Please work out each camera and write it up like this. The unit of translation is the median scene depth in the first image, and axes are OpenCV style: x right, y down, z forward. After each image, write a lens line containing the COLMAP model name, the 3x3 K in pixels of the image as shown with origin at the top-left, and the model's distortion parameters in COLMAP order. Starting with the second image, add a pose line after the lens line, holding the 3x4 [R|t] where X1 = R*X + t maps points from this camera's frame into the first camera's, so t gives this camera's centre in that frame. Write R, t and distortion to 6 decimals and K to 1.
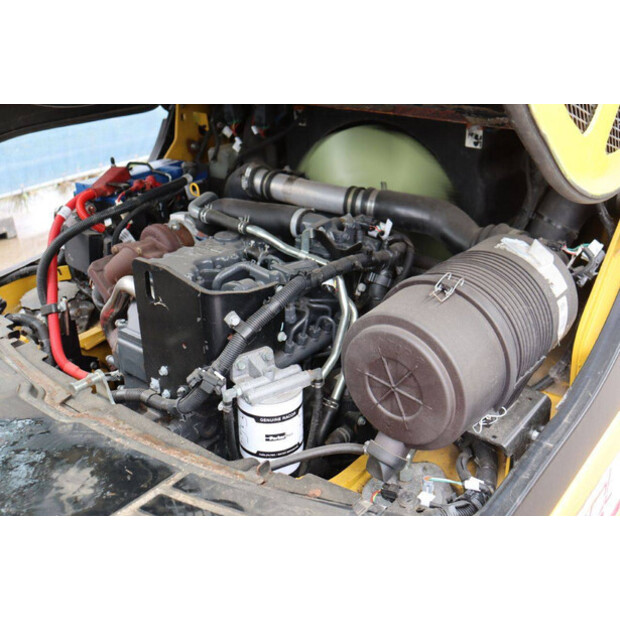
lens RADIAL K [[713.9, 0, 310.0], [0, 713.9, 310.0], [0, 0, 1]] dist [0.016958, -0.010965]
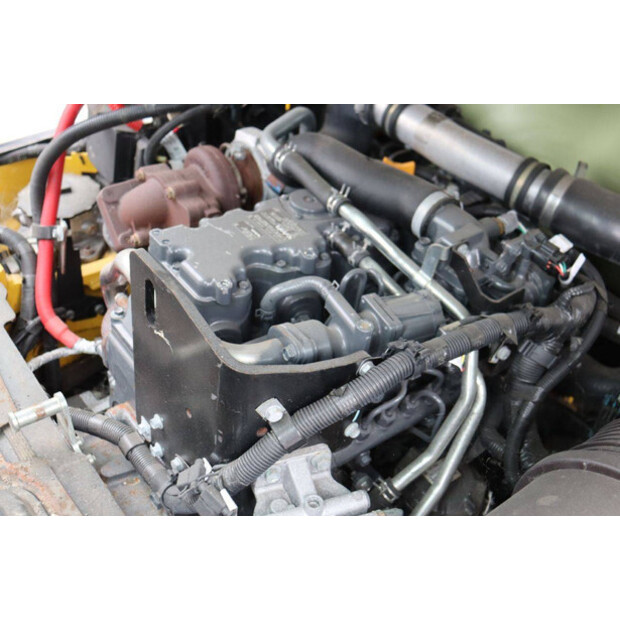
lens RADIAL K [[738.2, 0, 310.0], [0, 738.2, 310.0], [0, 0, 1]] dist [-0.008691, 0.052185]
pose [[0.966514, 0.240508, -0.089483, -0.036684], [-0.213764, 0.947506, 0.237775, -0.171736], [0.141972, -0.210685, 0.967190, 0.369236]]
